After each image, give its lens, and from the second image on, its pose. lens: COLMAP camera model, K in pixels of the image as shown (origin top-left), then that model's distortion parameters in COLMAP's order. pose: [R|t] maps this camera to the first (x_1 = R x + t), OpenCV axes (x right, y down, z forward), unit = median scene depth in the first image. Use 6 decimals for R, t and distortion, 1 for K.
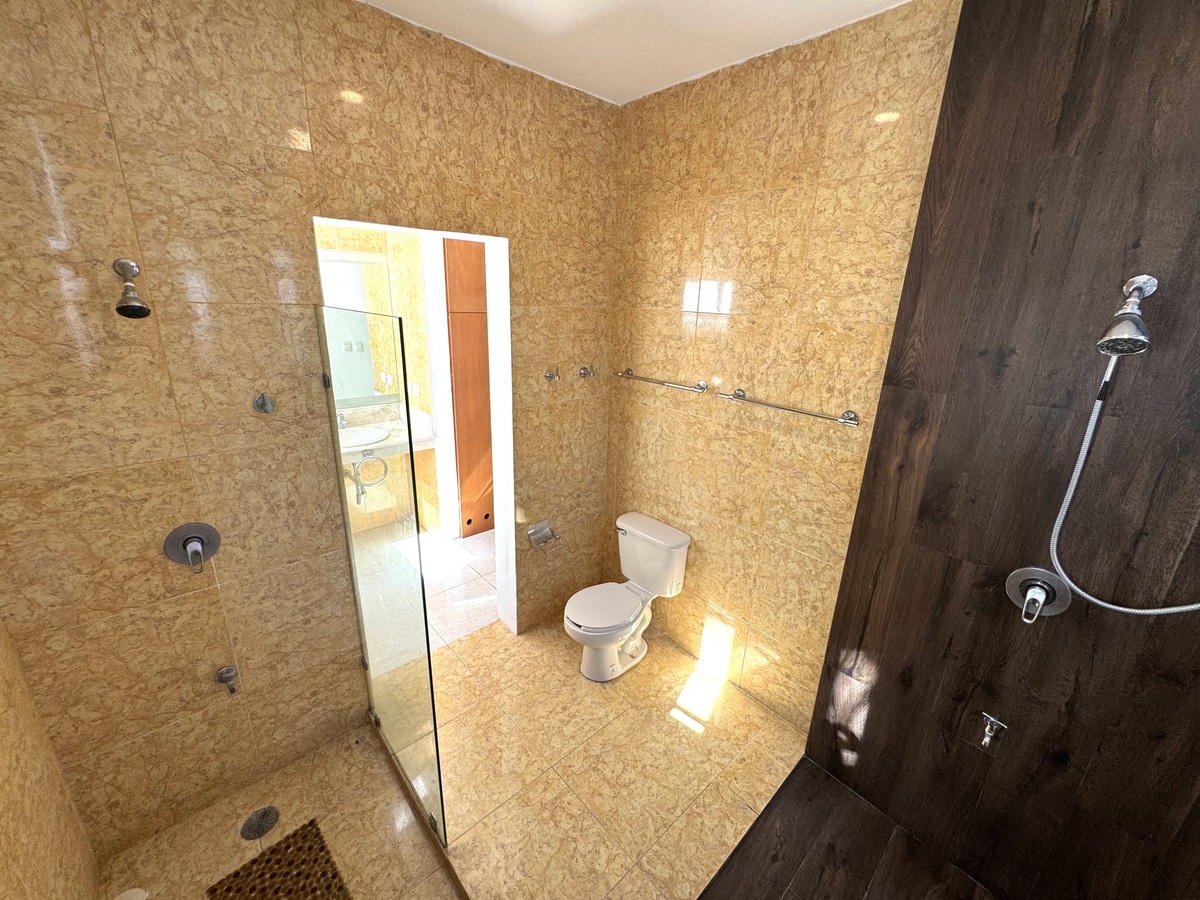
lens RADIAL K [[482.3, 0, 598.7], [0, 482.3, 445.4], [0, 0, 1]] dist [-0.003294, 0.000814]
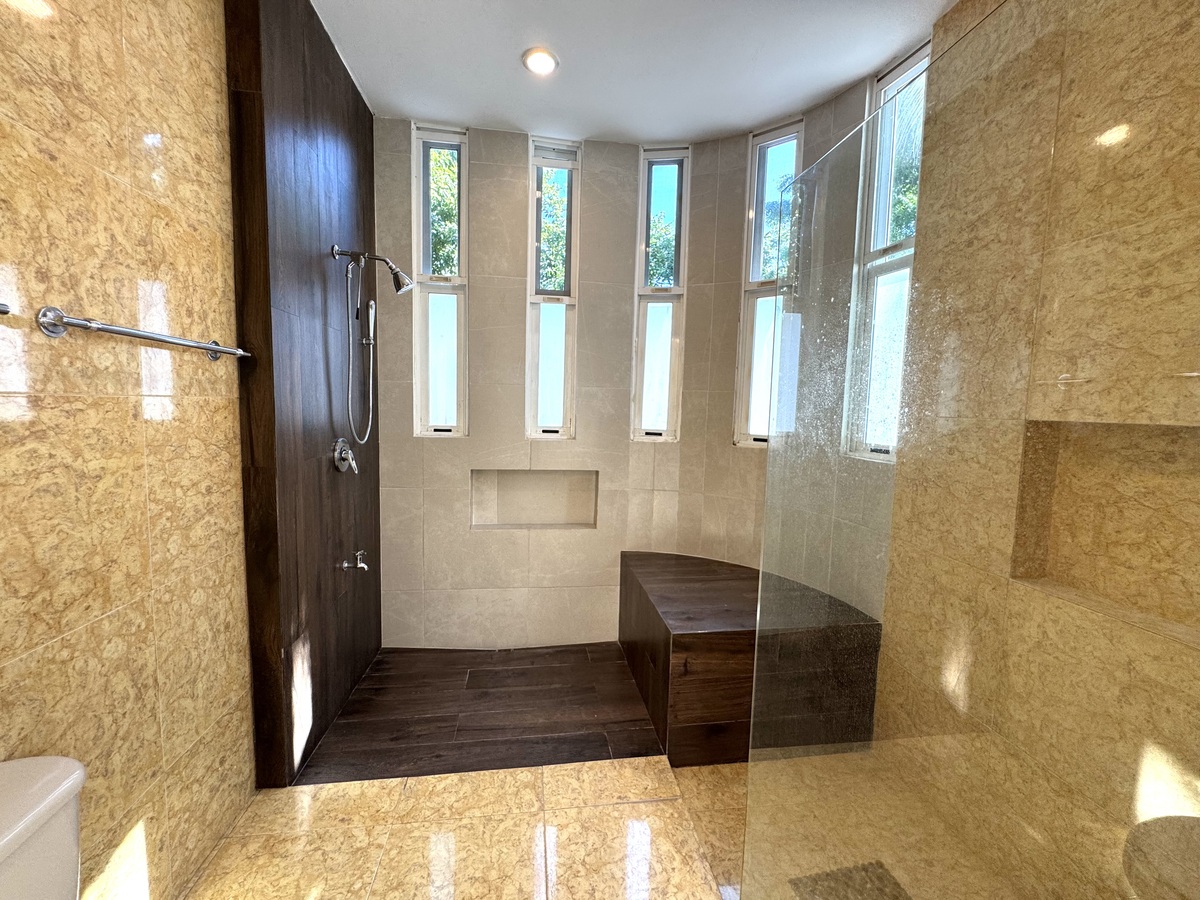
lens RADIAL K [[482.3, 0, 600.1], [0, 482.3, 447.7], [0, 0, 1]] dist [-0.003294, 0.000814]
pose [[-0.824081, -0.105342, 0.556591, -0.389940], [0.117564, 0.929359, 0.349958, -0.098820], [-0.554138, 0.353829, -0.753483, 1.164297]]
